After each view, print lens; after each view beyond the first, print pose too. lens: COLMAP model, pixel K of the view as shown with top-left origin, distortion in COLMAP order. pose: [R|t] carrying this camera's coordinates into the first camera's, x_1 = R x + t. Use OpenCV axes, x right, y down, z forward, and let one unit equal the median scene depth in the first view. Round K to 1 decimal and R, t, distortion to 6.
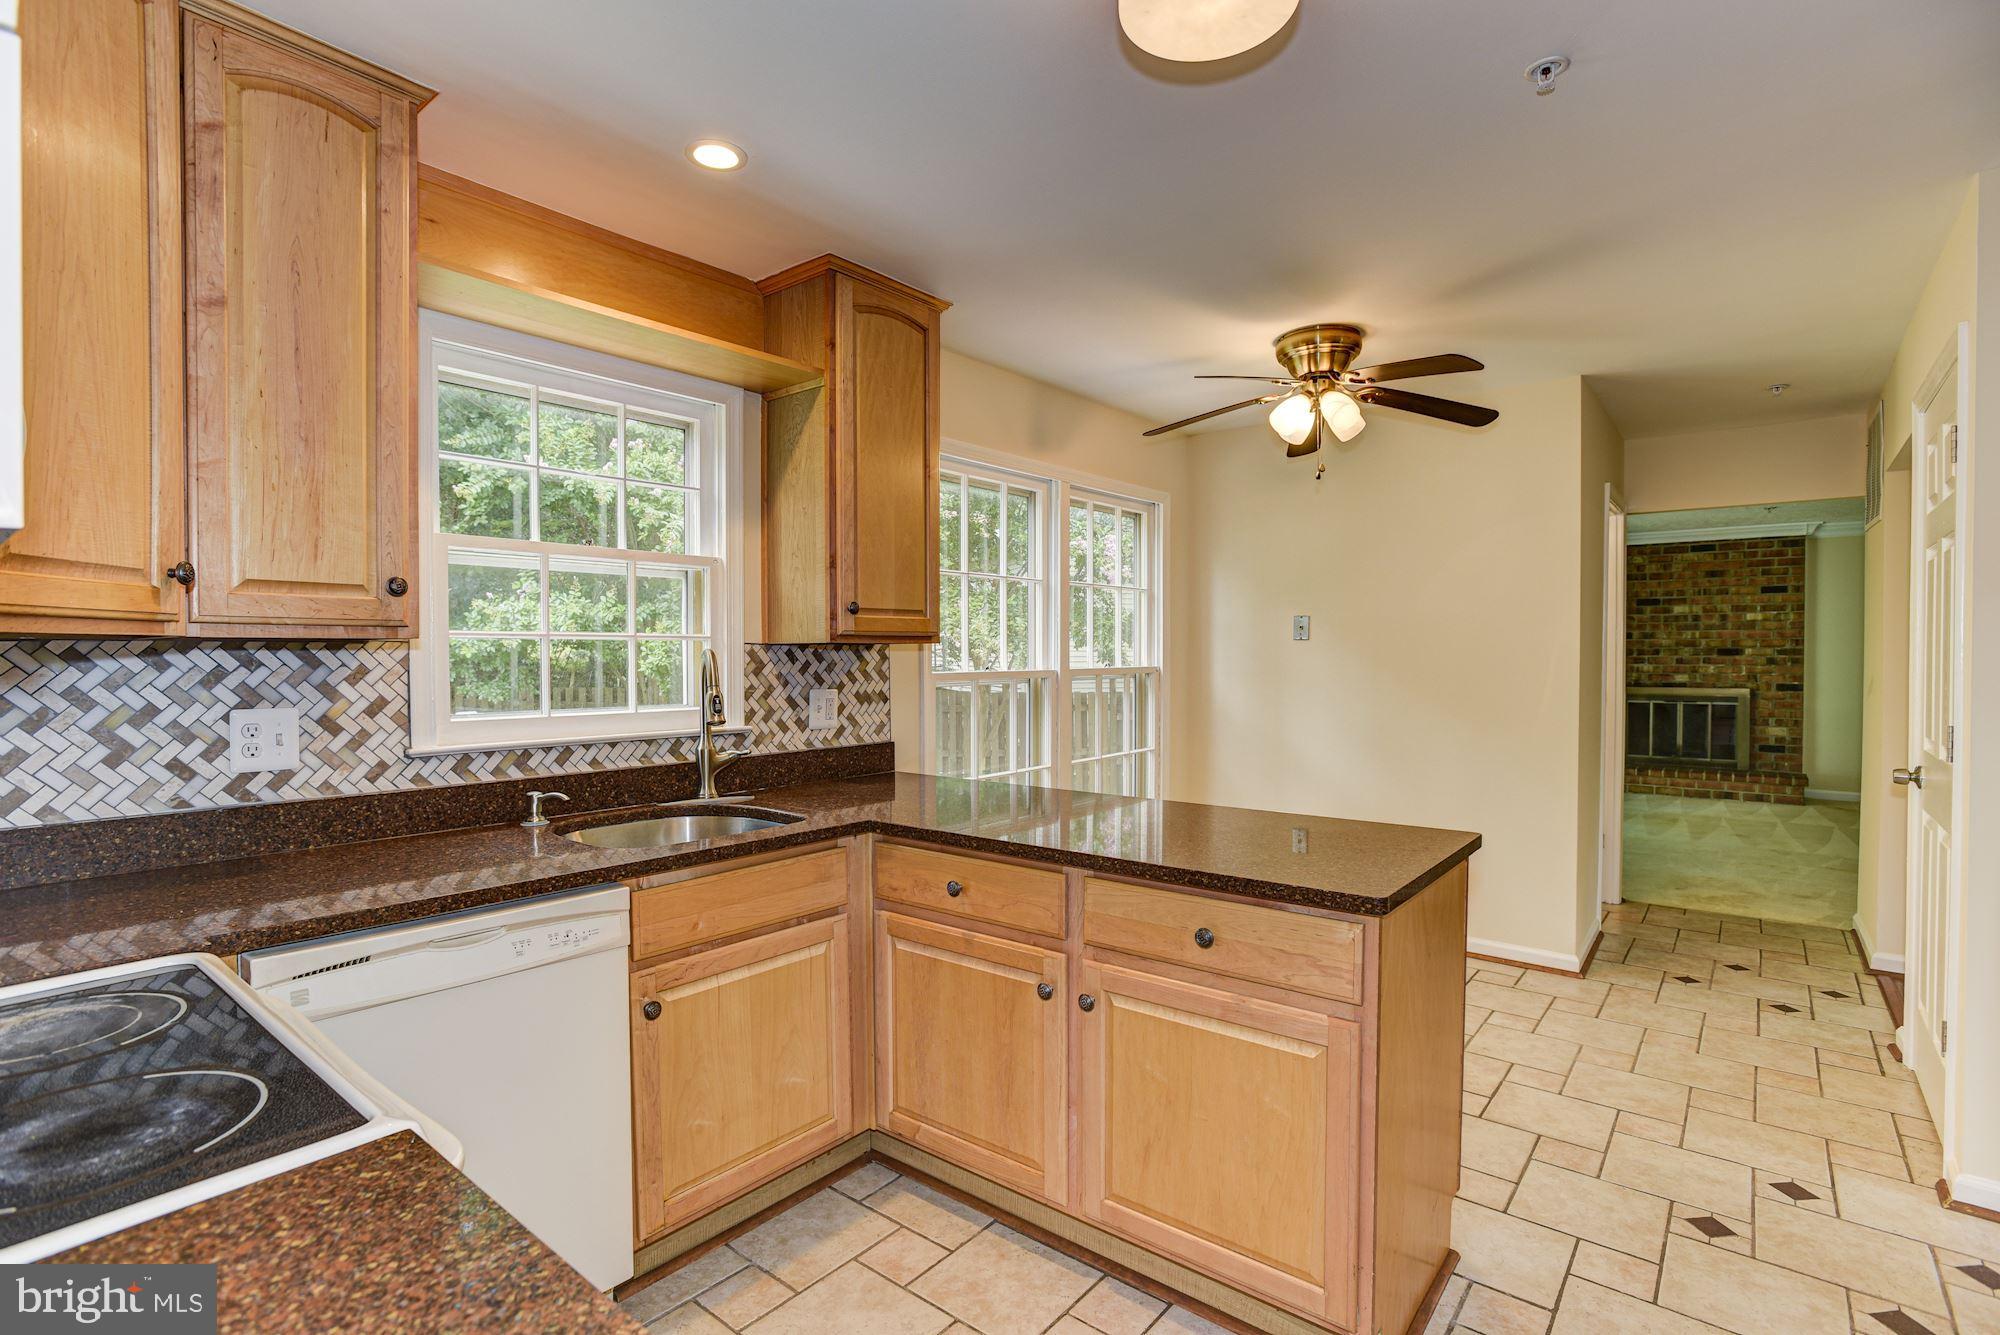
lens RADIAL K [[954.9, 0, 994.1], [0, 954.9, 674.0], [0, 0, 1]] dist [-0.058403, 0.028435]
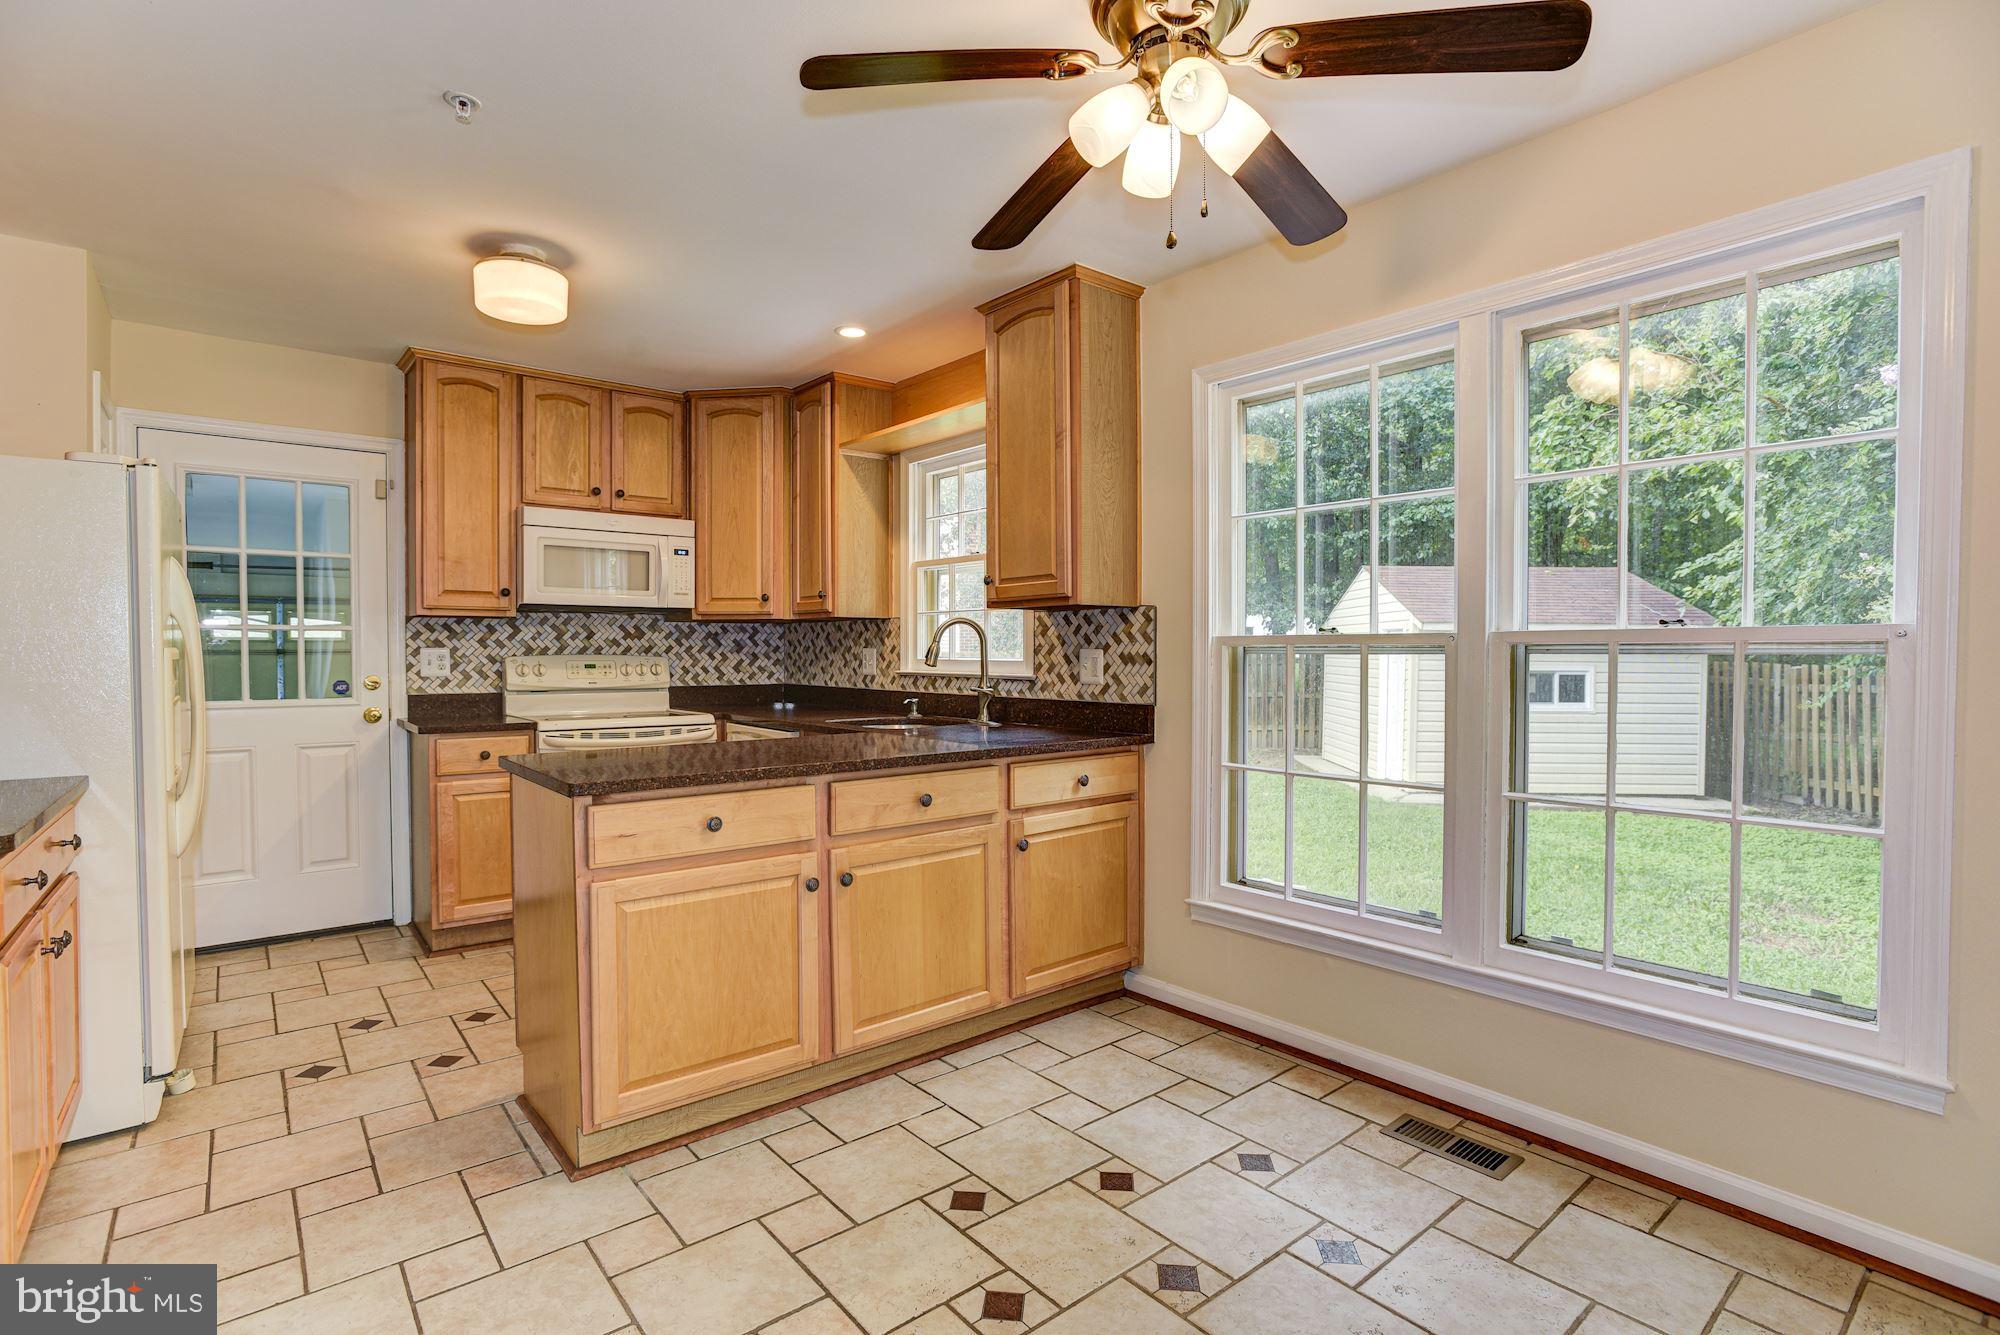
lens RADIAL K [[962.0, 0, 990.9], [0, 962.0, 669.3], [0, 0, 1]] dist [-0.064892, 0.038180]
pose [[-0.197778, 0.021490, -0.980011, 1.303784], [-0.020373, 0.999454, 0.026028, 0.017271], [0.980035, 0.025113, -0.197232, 1.511903]]
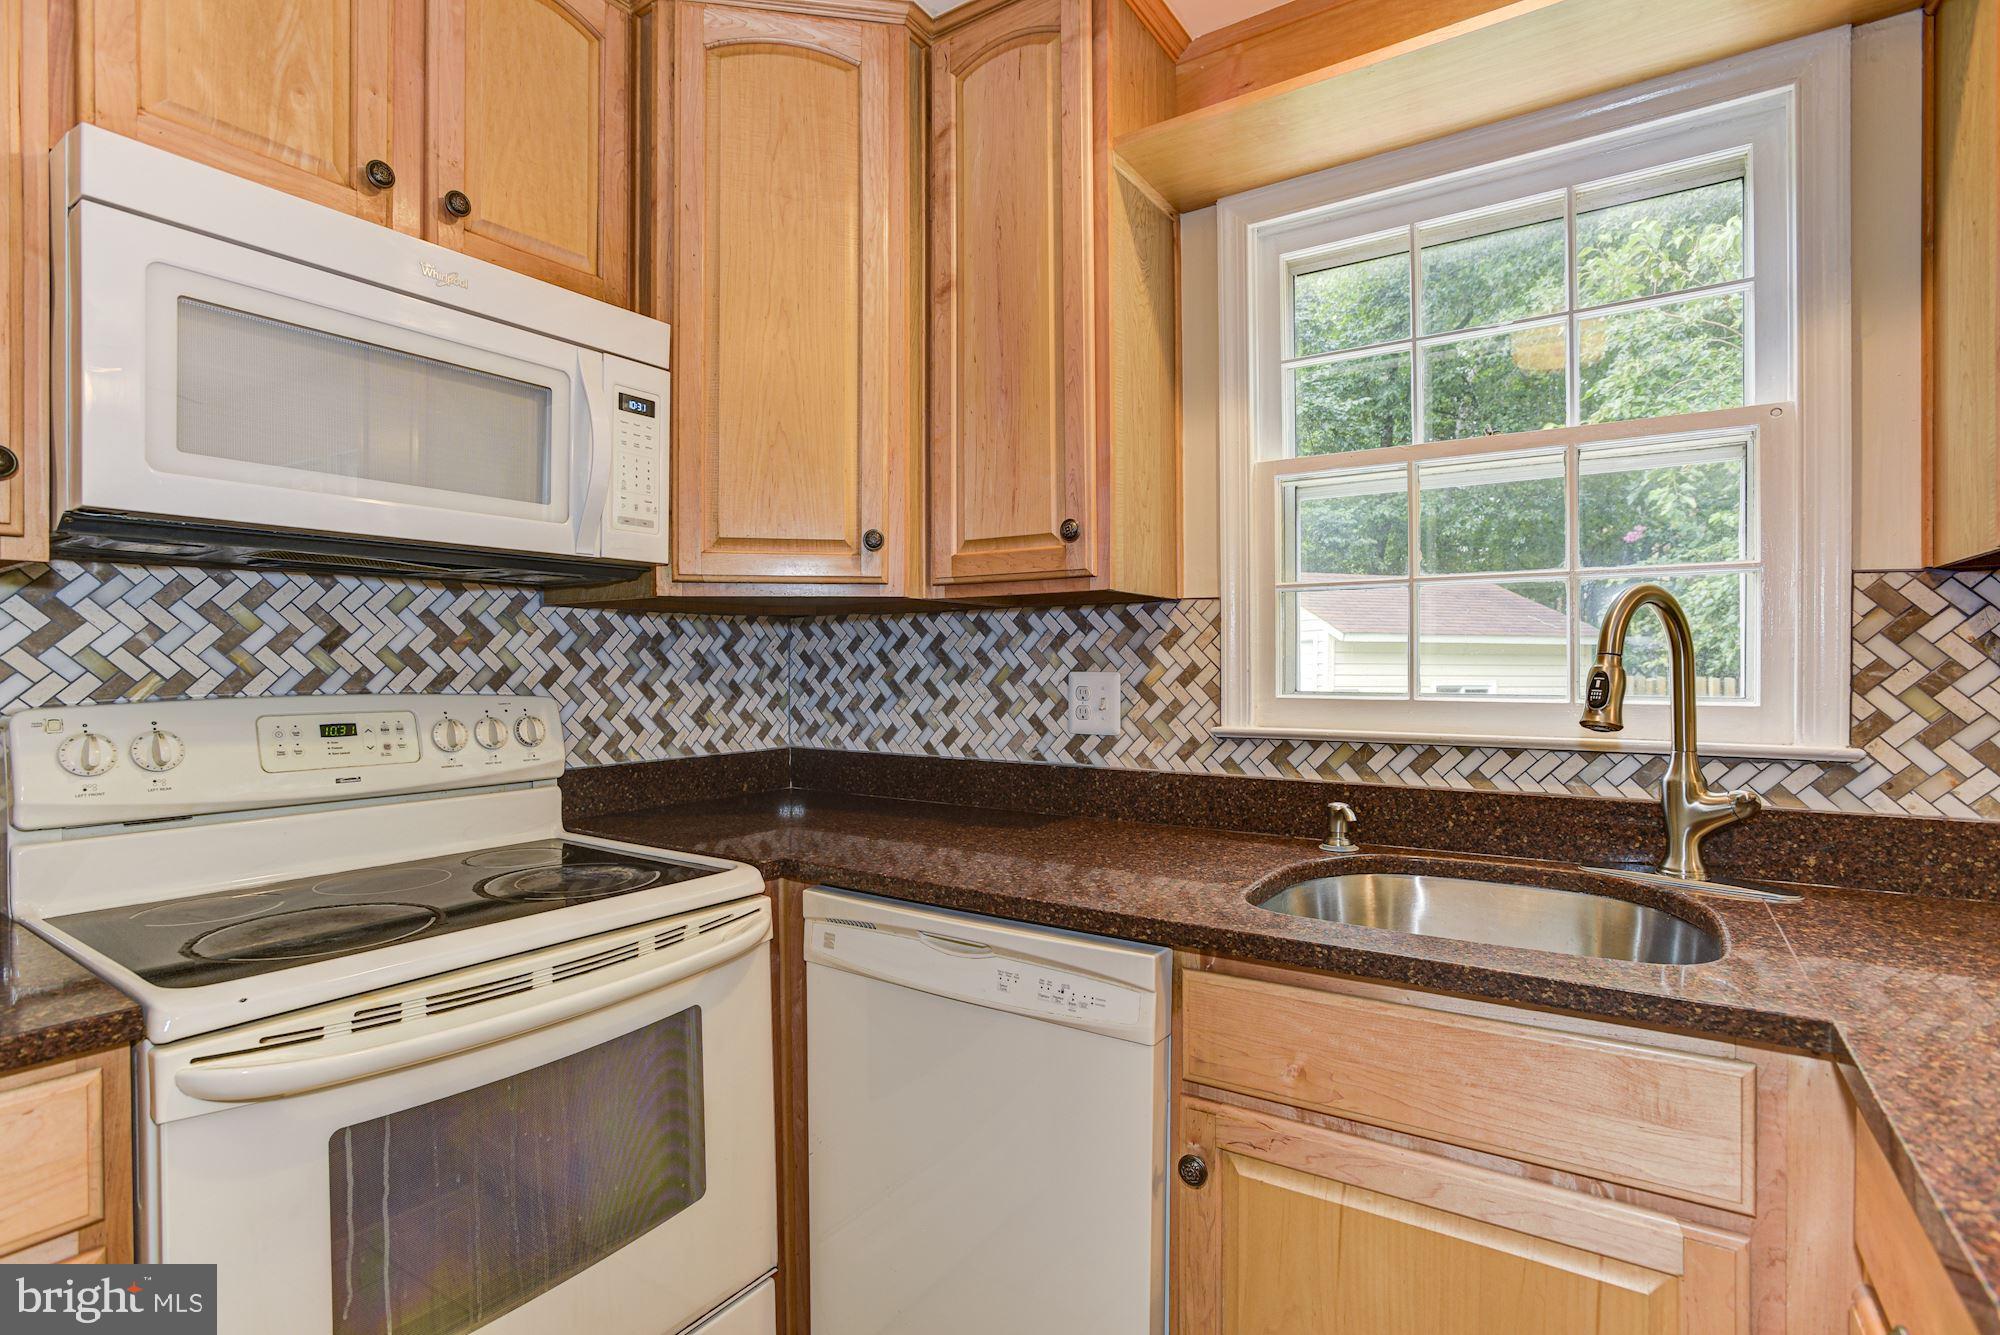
lens RADIAL K [[954.9, 0, 994.1], [0, 954.9, 674.0], [0, 0, 1]] dist [-0.058403, 0.028435]
pose [[0.091387, 0.012217, -0.995741, 0.191496], [-0.017132, 0.999796, 0.010695, 0.025698], [0.995668, 0.016081, 0.091577, 0.678464]]
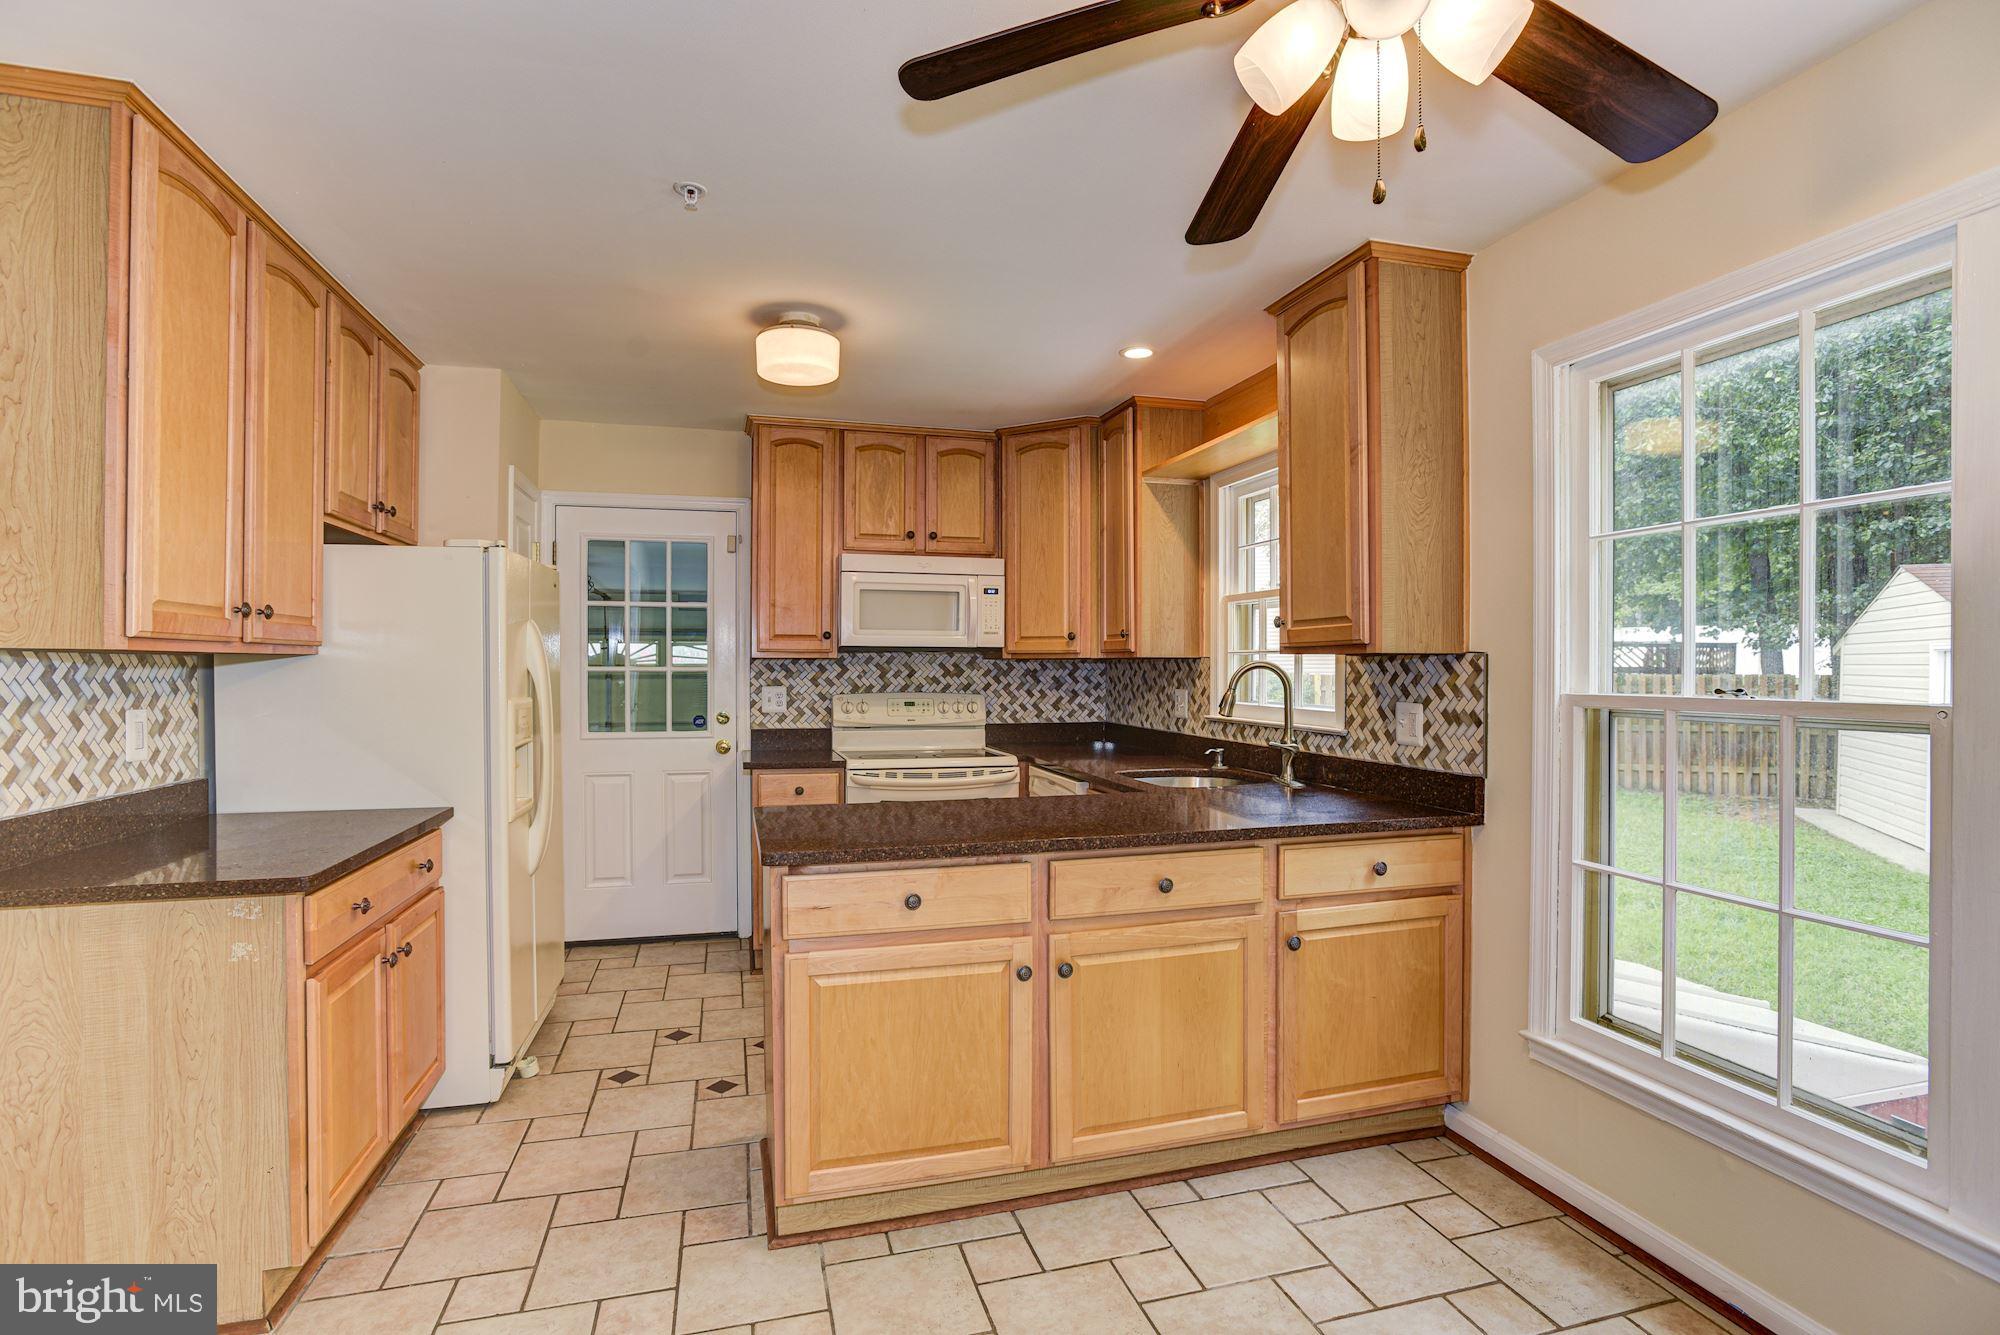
lens RADIAL K [[962.0, 0, 990.9], [0, 962.0, 669.3], [0, 0, 1]] dist [-0.064892, 0.038180]
pose [[-0.577446, 0.004708, -0.816415, 1.105722], [-0.017092, 0.999694, 0.017854, -0.035788], [0.816250, 0.024264, -0.577189, 1.638457]]
